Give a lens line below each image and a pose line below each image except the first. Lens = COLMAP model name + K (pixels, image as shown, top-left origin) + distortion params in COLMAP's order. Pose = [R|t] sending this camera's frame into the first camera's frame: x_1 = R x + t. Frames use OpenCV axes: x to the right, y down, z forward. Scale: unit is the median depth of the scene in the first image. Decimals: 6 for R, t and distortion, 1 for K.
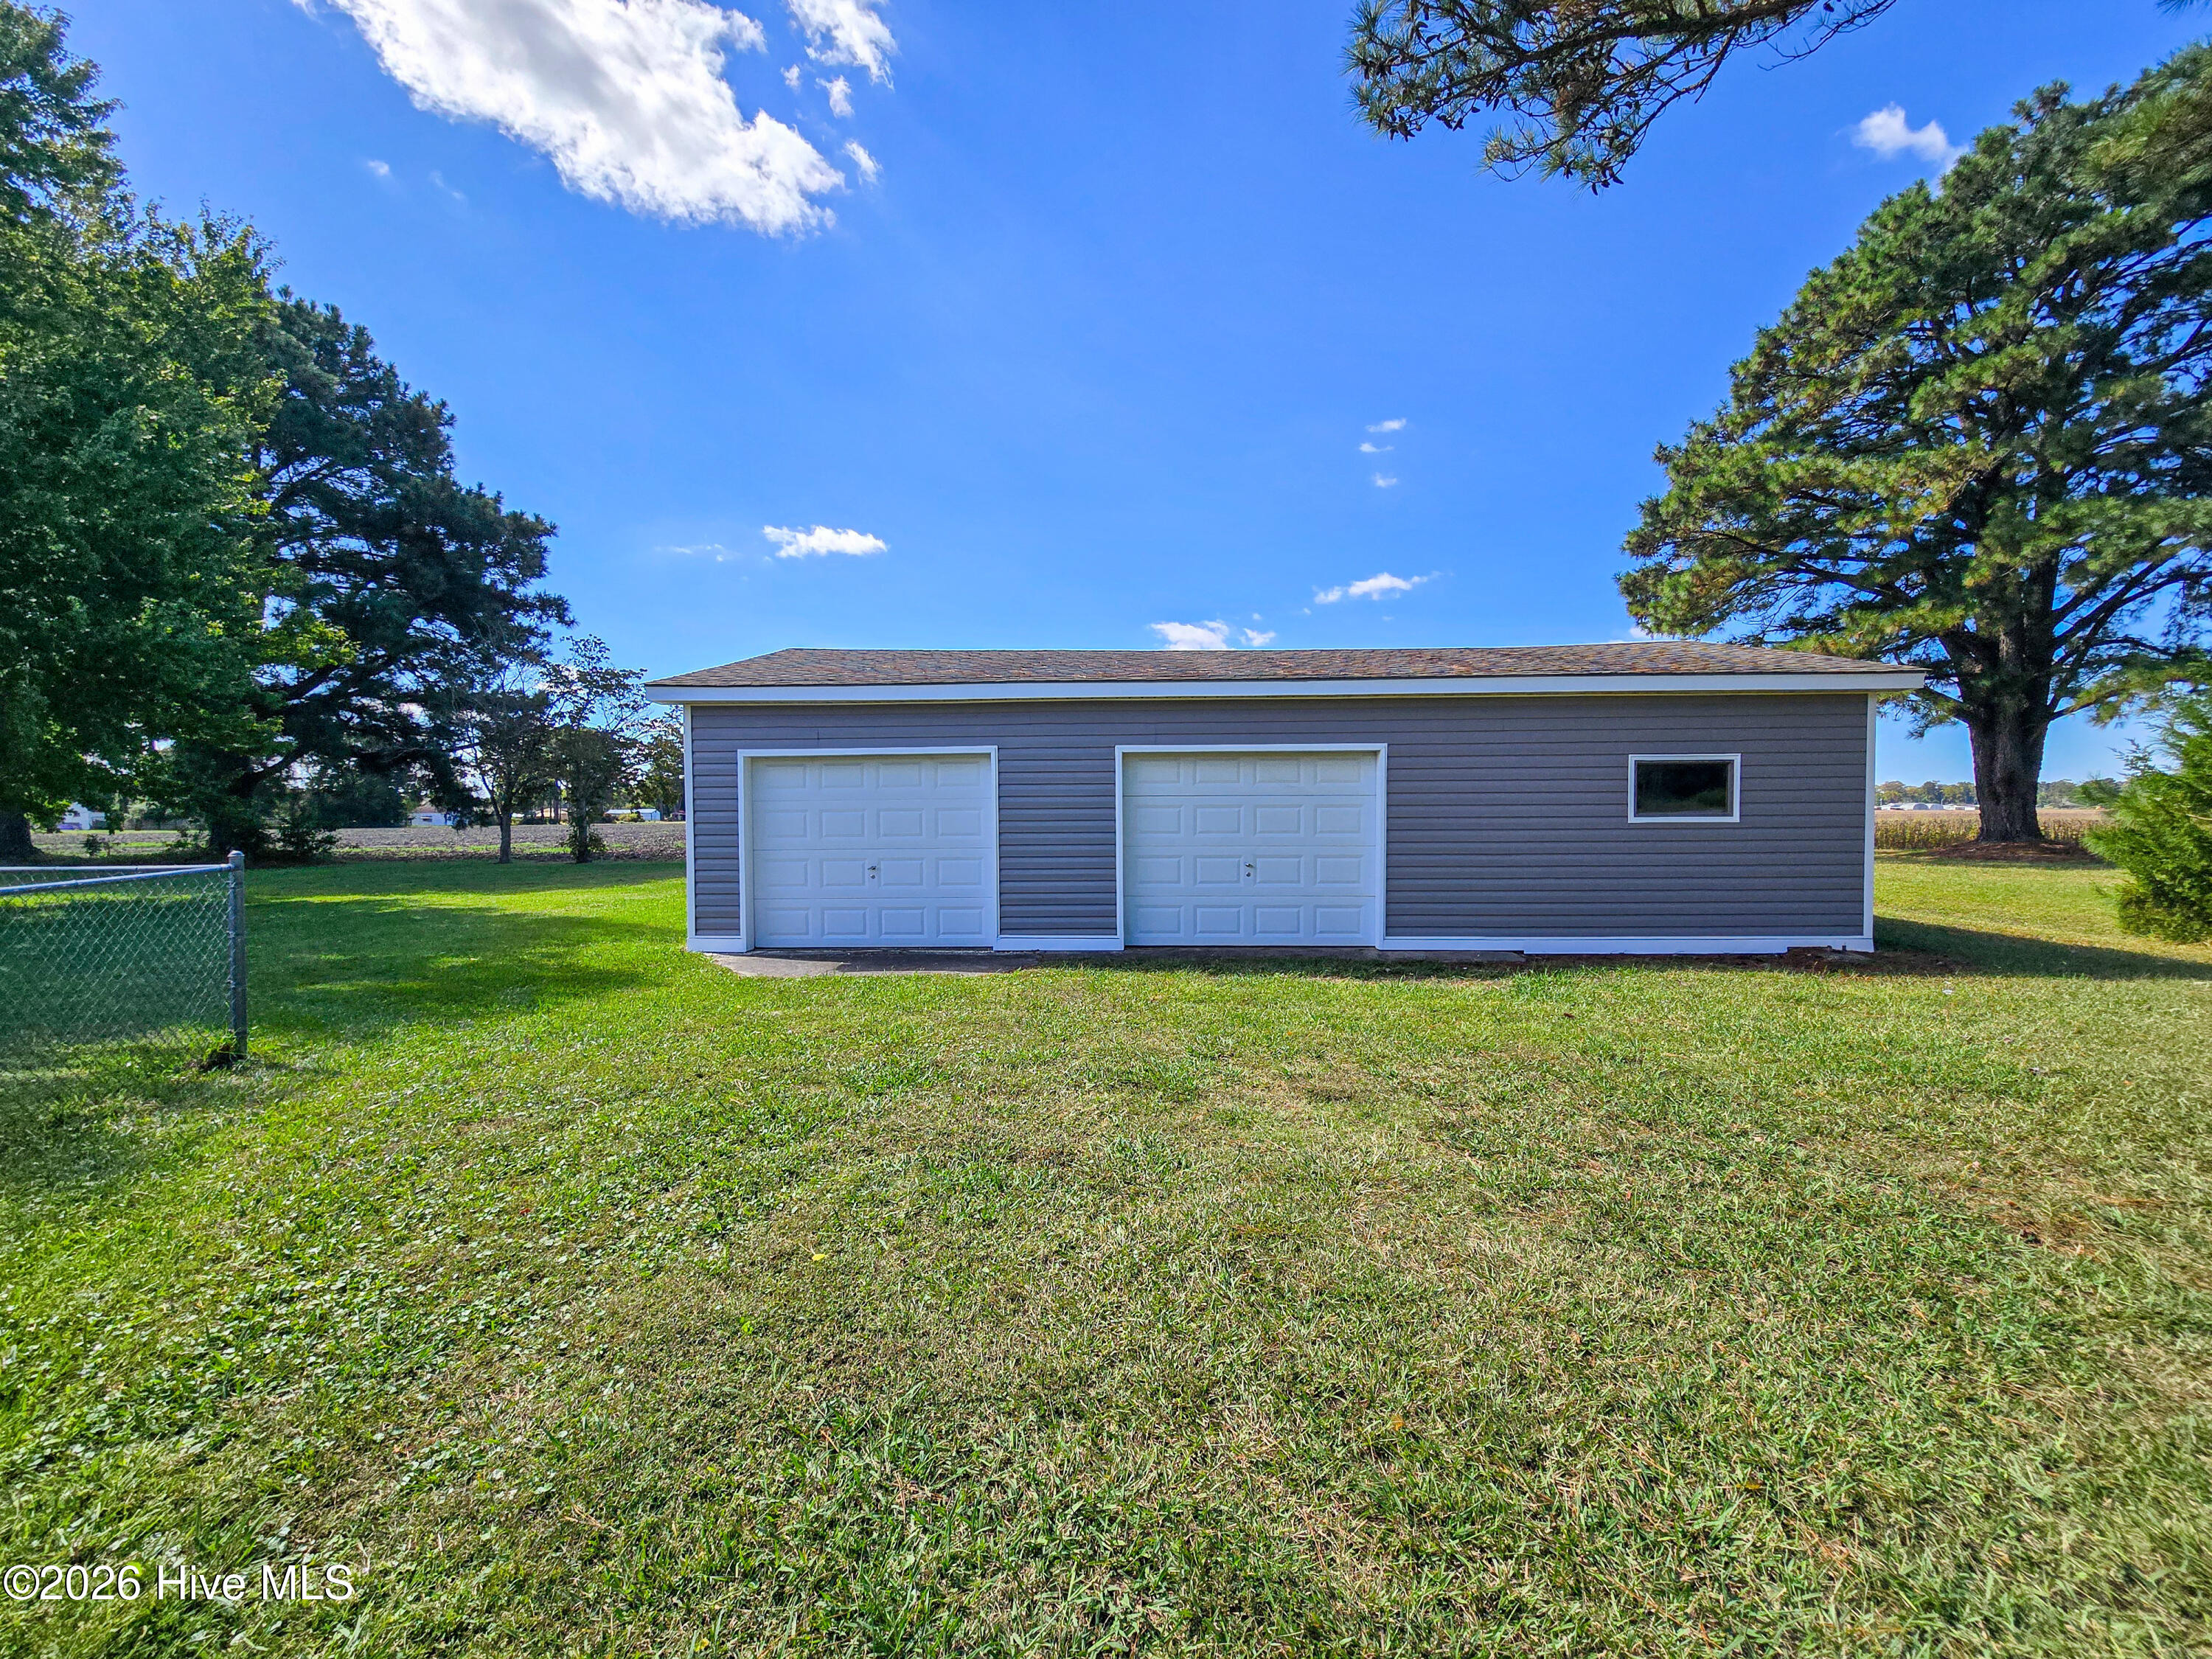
lens RADIAL K [[968.4, 0, 1105.9], [0, 968.4, 828.8], [0, 0, 1]] dist [-0.013923, -0.000044]
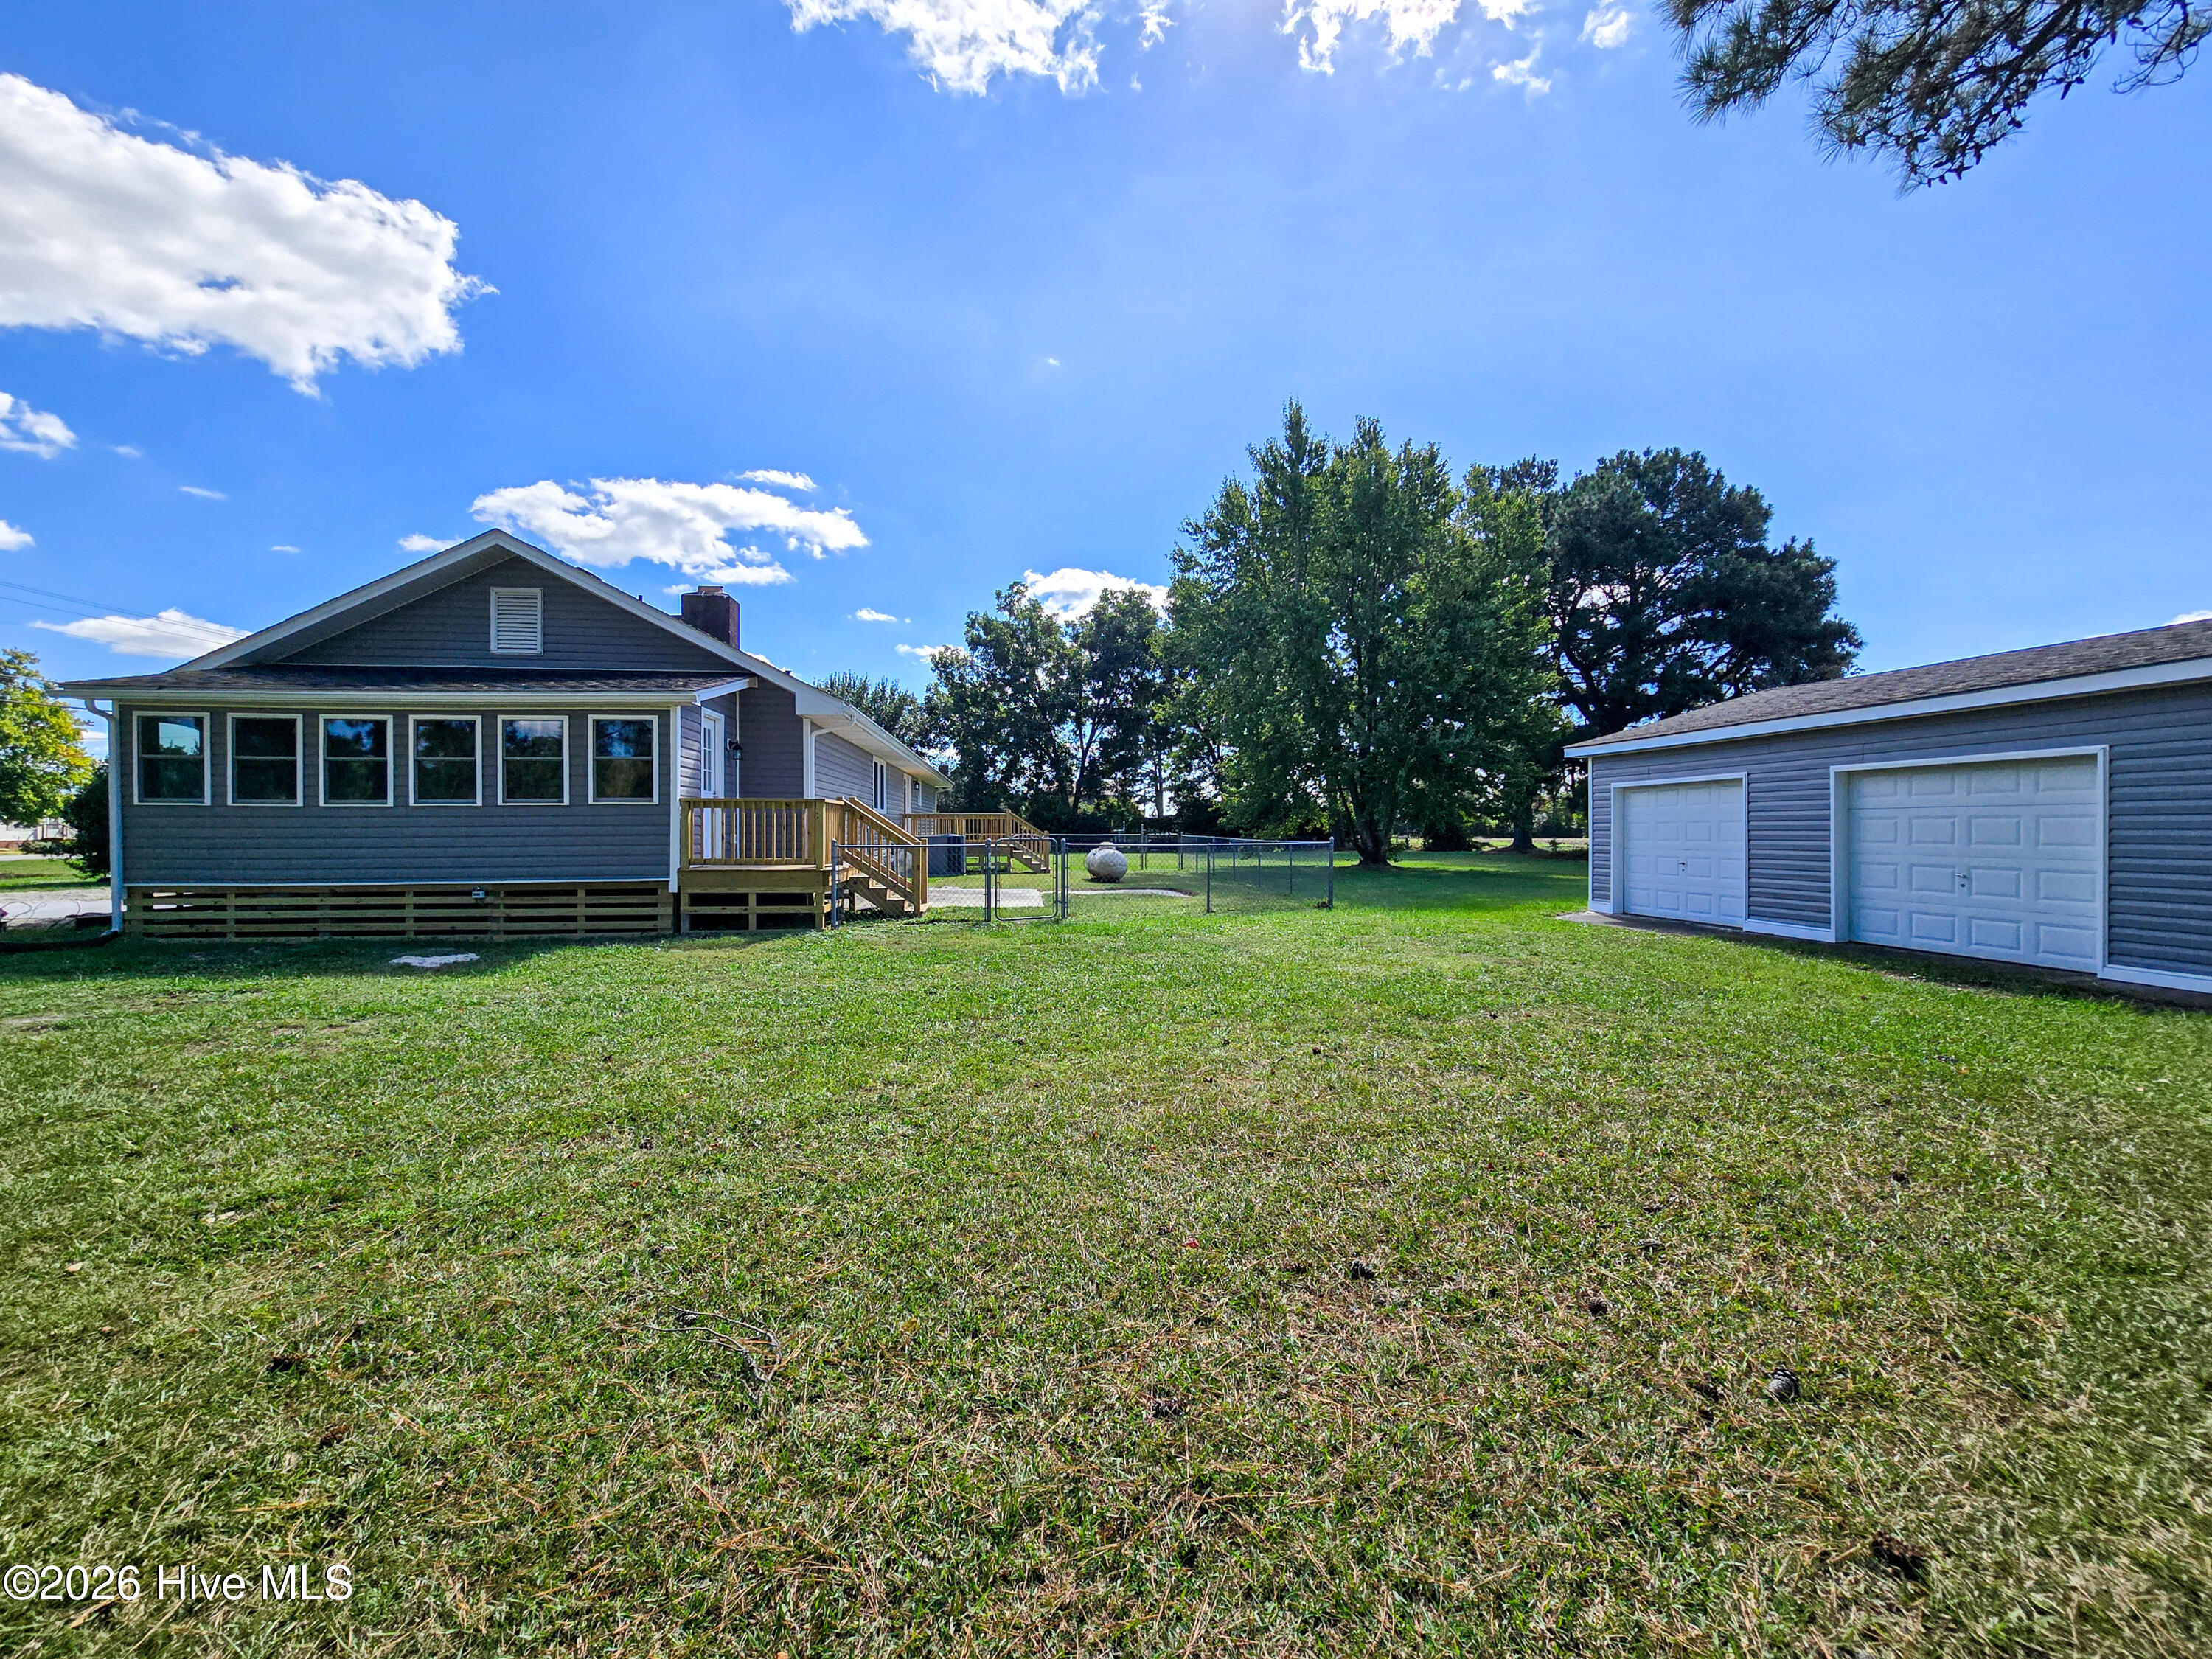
lens RADIAL K [[896.6, 0, 1107.2], [0, 896.6, 828.9], [0, 0, 1]] dist [0.002124, 0.000014]
pose [[0.176062, 0.006163, -0.984360, 0.882928], [-0.011120, 0.999929, 0.004271, -0.005215], [0.984316, 0.010194, 0.176119, -0.044185]]
